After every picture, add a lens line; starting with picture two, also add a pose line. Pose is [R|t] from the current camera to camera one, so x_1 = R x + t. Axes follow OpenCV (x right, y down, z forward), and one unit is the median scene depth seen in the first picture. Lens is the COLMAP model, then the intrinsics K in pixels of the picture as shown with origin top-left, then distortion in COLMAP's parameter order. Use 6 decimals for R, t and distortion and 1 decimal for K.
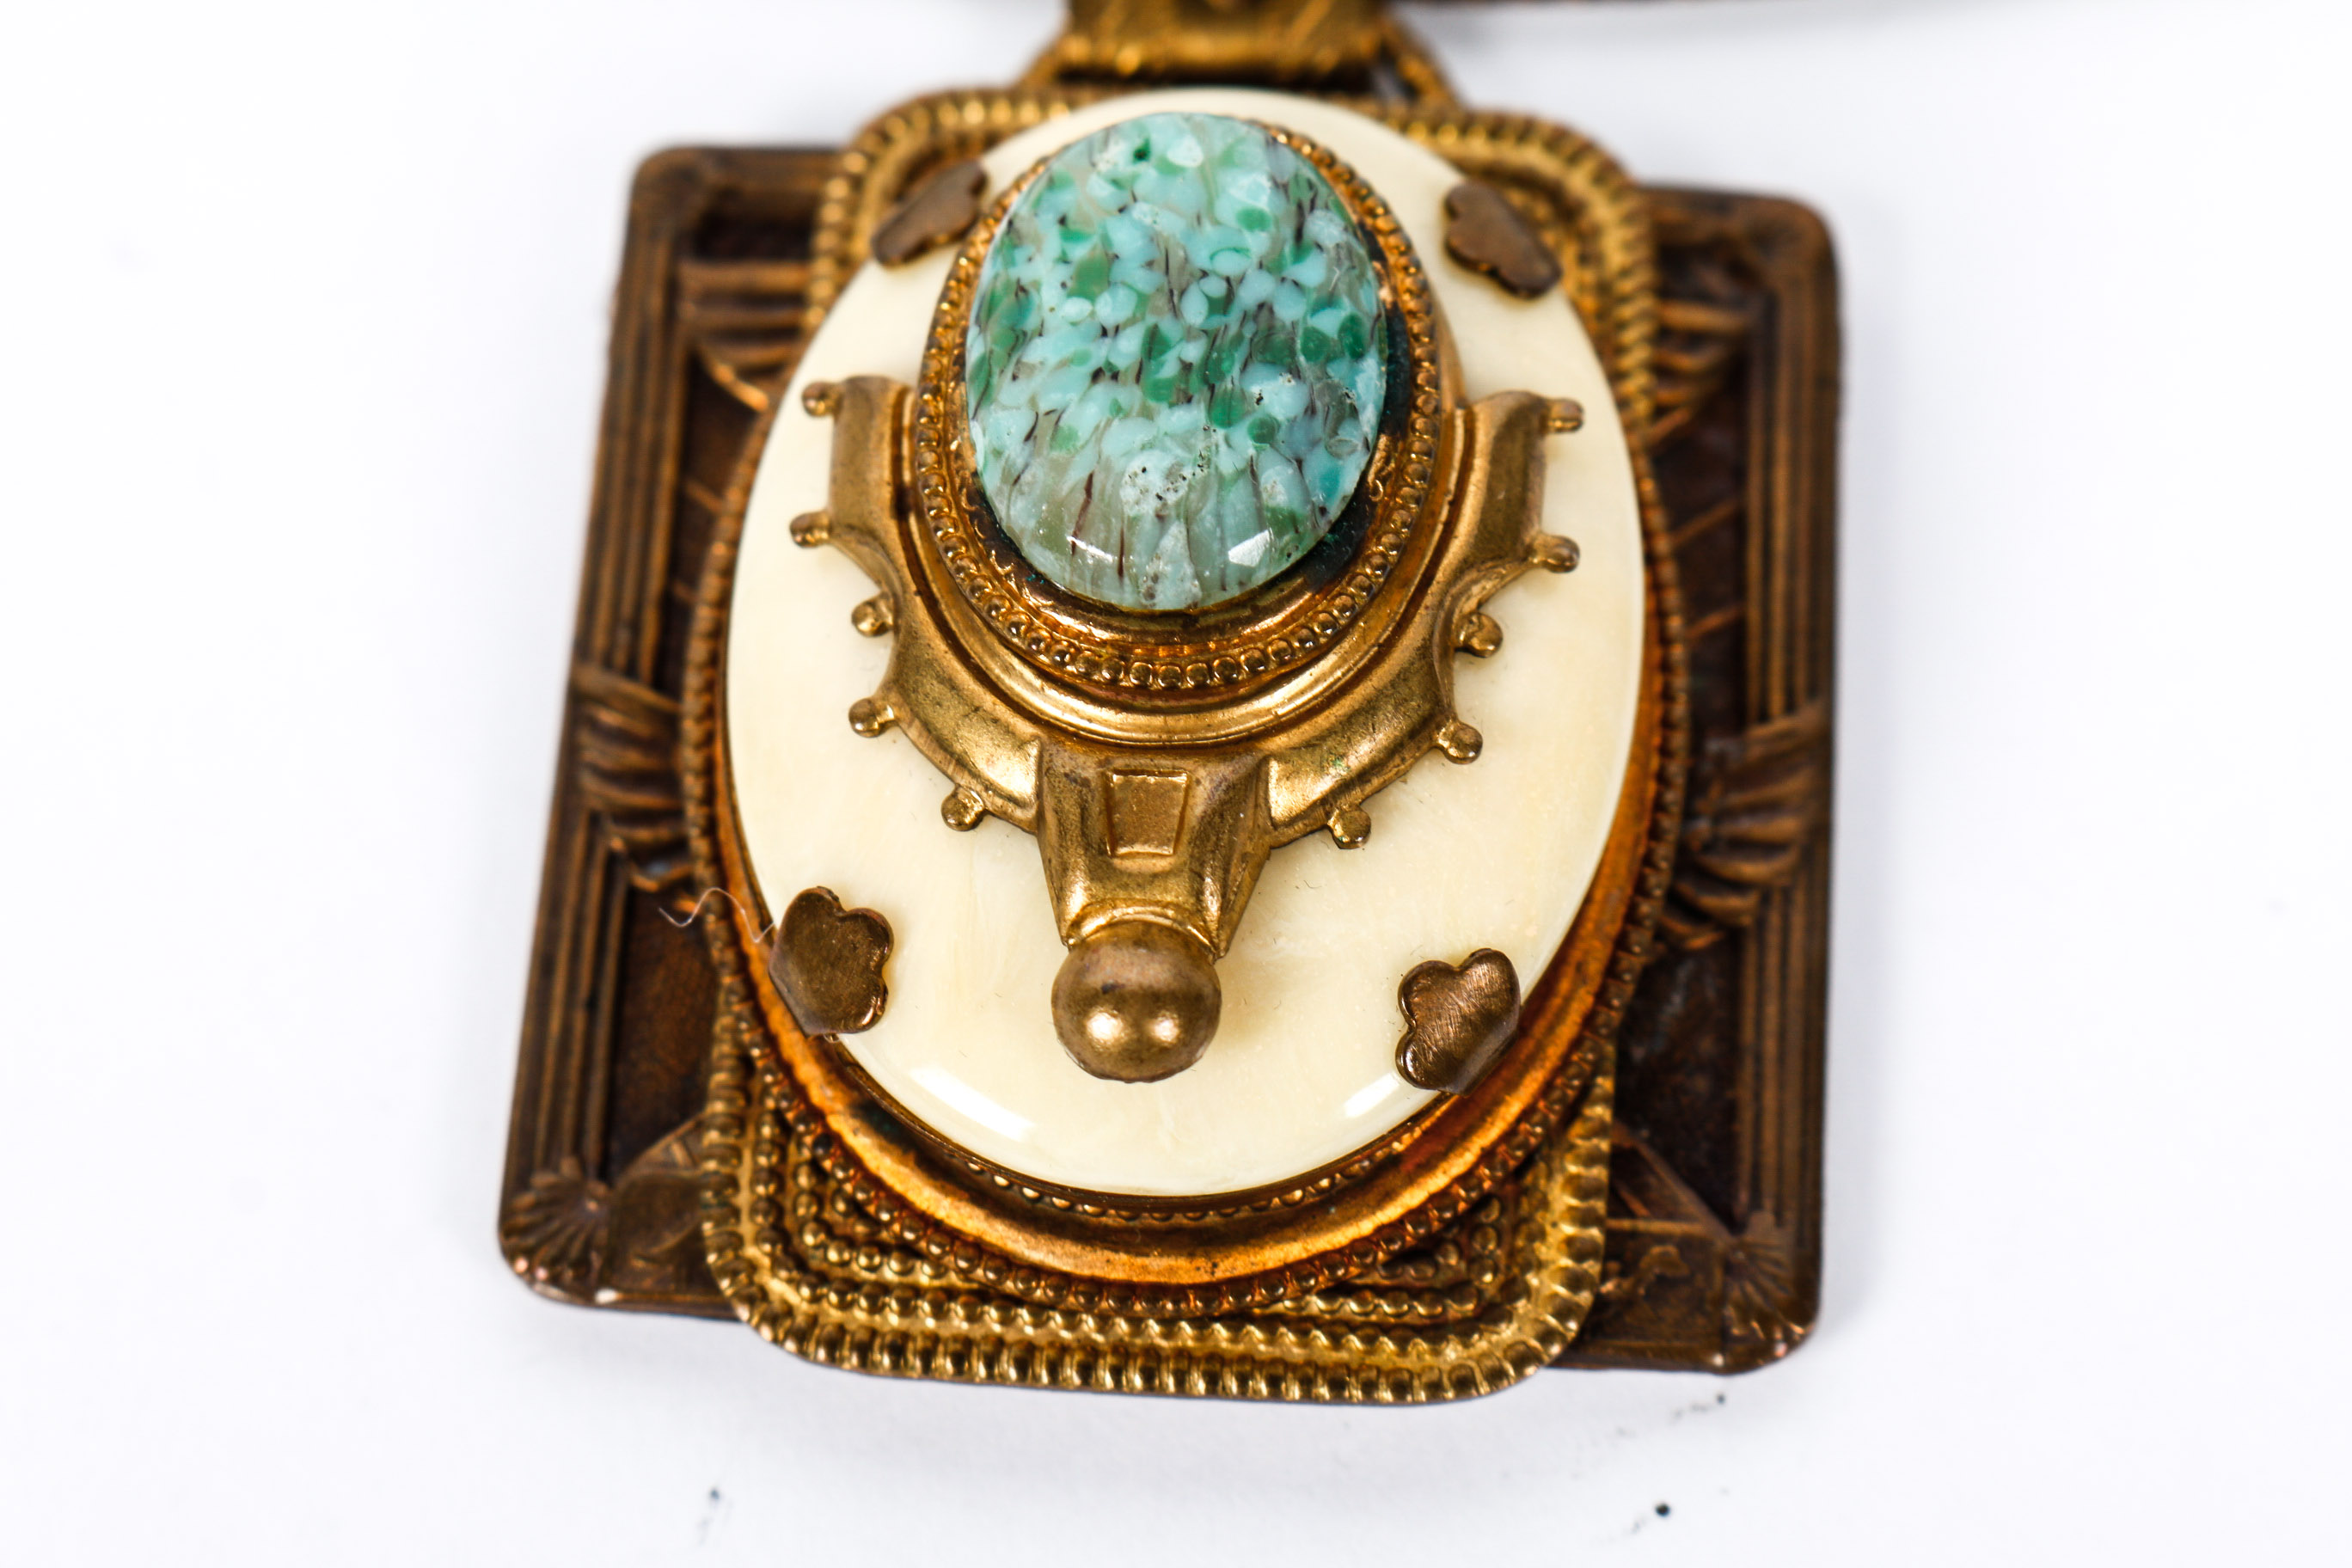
lens RADIAL K [[5032.2, 0, 1176.0], [0, 5032.2, 784.0], [0, 0, 1]] dist [-0.009713, -0.095392]
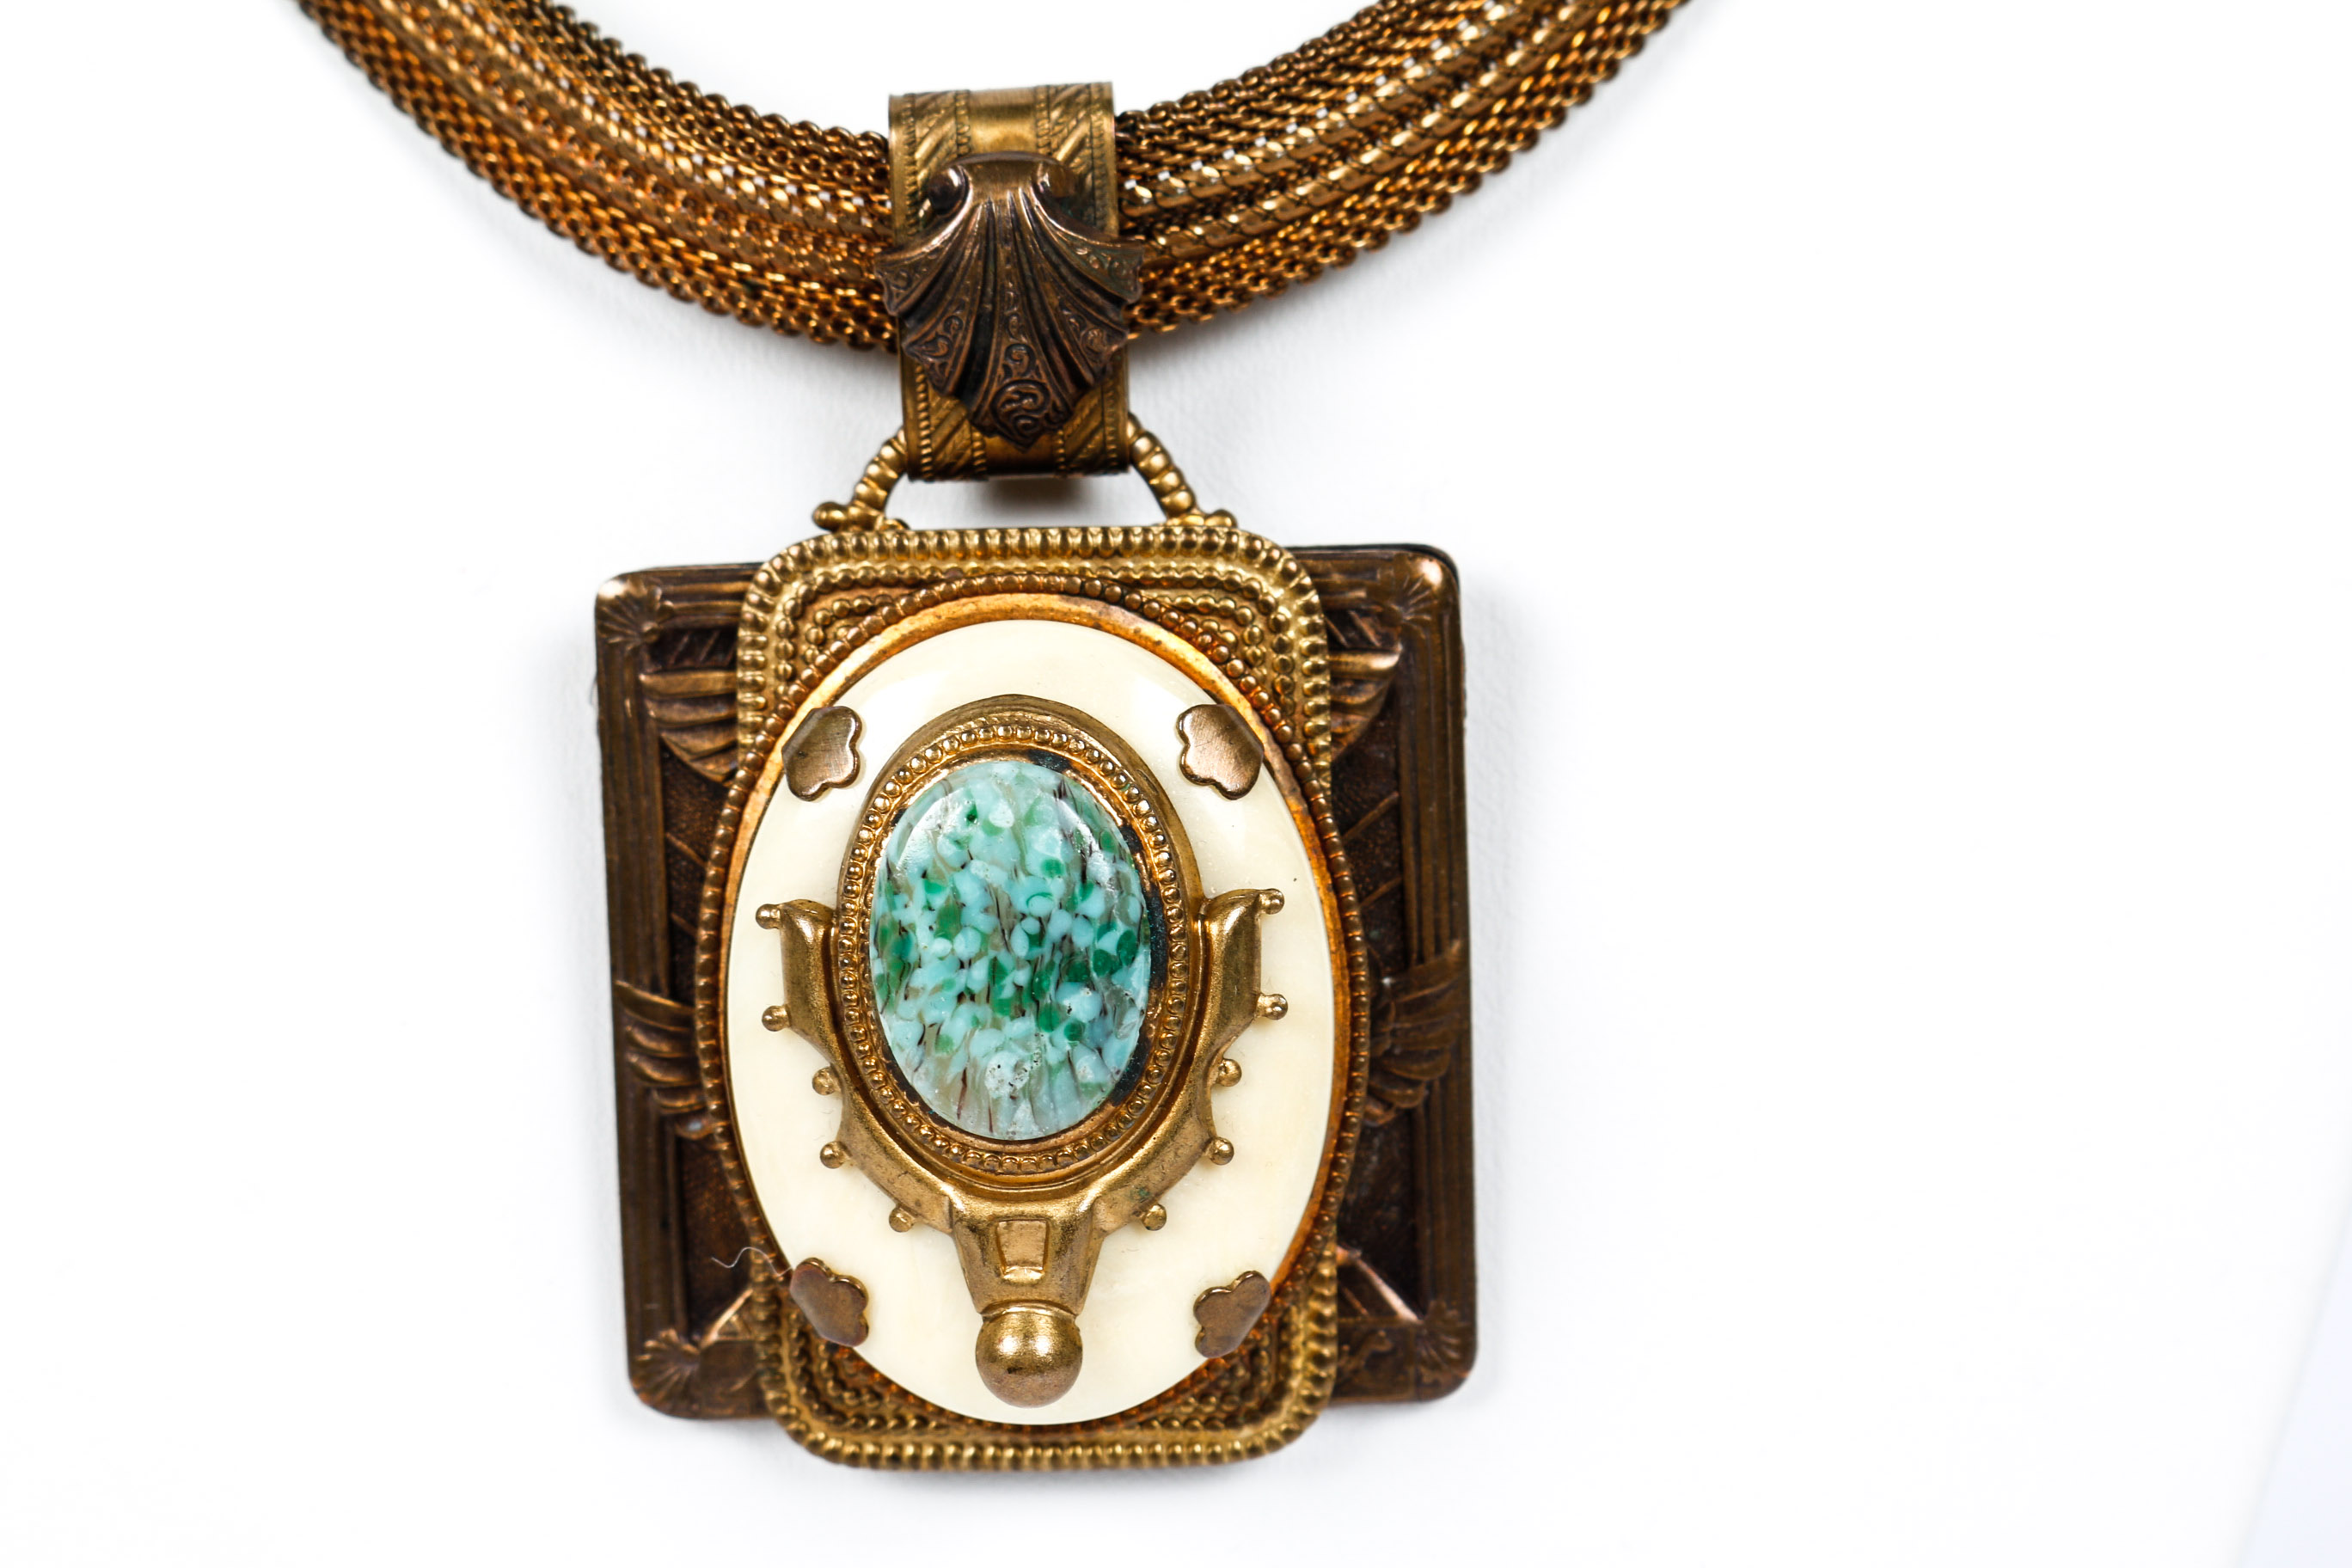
lens RADIAL K [[5032.2, 0, 1176.0], [0, 5032.2, 784.0], [0, 0, 1]] dist [-0.009713, -0.095392]
pose [[0.995142, -0.098446, -0.000057, 0.054600], [0.085663, 0.865644, 0.493276, -0.869199], [-0.048512, -0.490885, 0.869873, -0.285032]]
